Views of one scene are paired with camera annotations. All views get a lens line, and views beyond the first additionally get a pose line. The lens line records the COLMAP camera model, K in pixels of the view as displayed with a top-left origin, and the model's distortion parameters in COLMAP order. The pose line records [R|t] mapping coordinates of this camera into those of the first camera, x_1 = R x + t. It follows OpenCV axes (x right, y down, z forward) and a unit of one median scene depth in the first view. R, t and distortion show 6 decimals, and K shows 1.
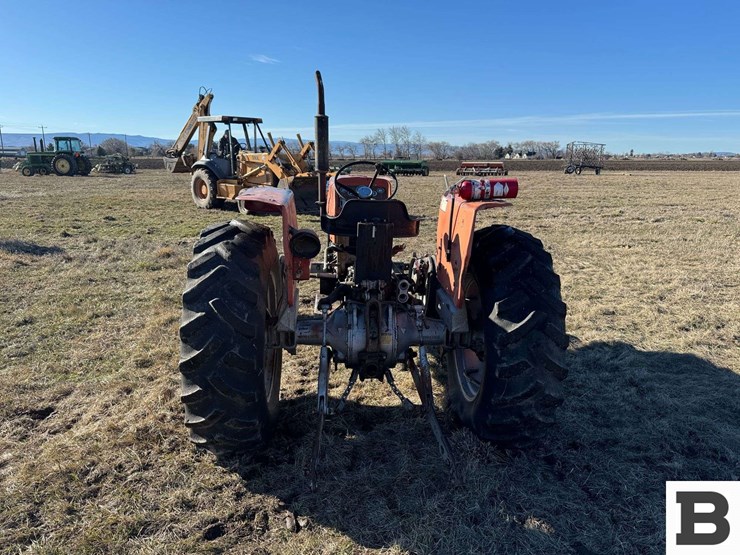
lens RADIAL K [[542.3, 0, 363.6], [0, 542.3, 281.5], [0, 0, 1]] dist [0.048743, -0.064074]
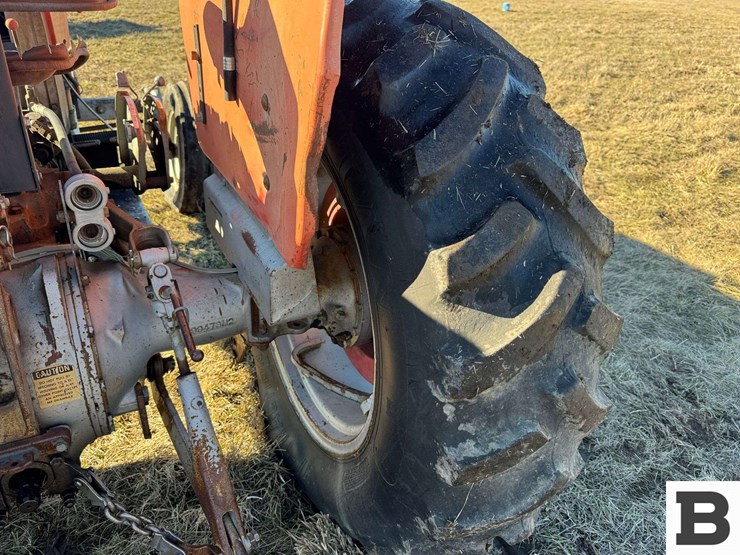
lens RADIAL K [[542.3, 0, 368.3], [0, 542.3, 281.5], [0, 0, 1]] dist [0.048743, -0.064074]
pose [[0.905782, -0.171098, 0.387665, 0.088980], [0.047558, 0.950125, 0.308223, -0.030822], [-0.421067, -0.260746, 0.868743, 0.678813]]
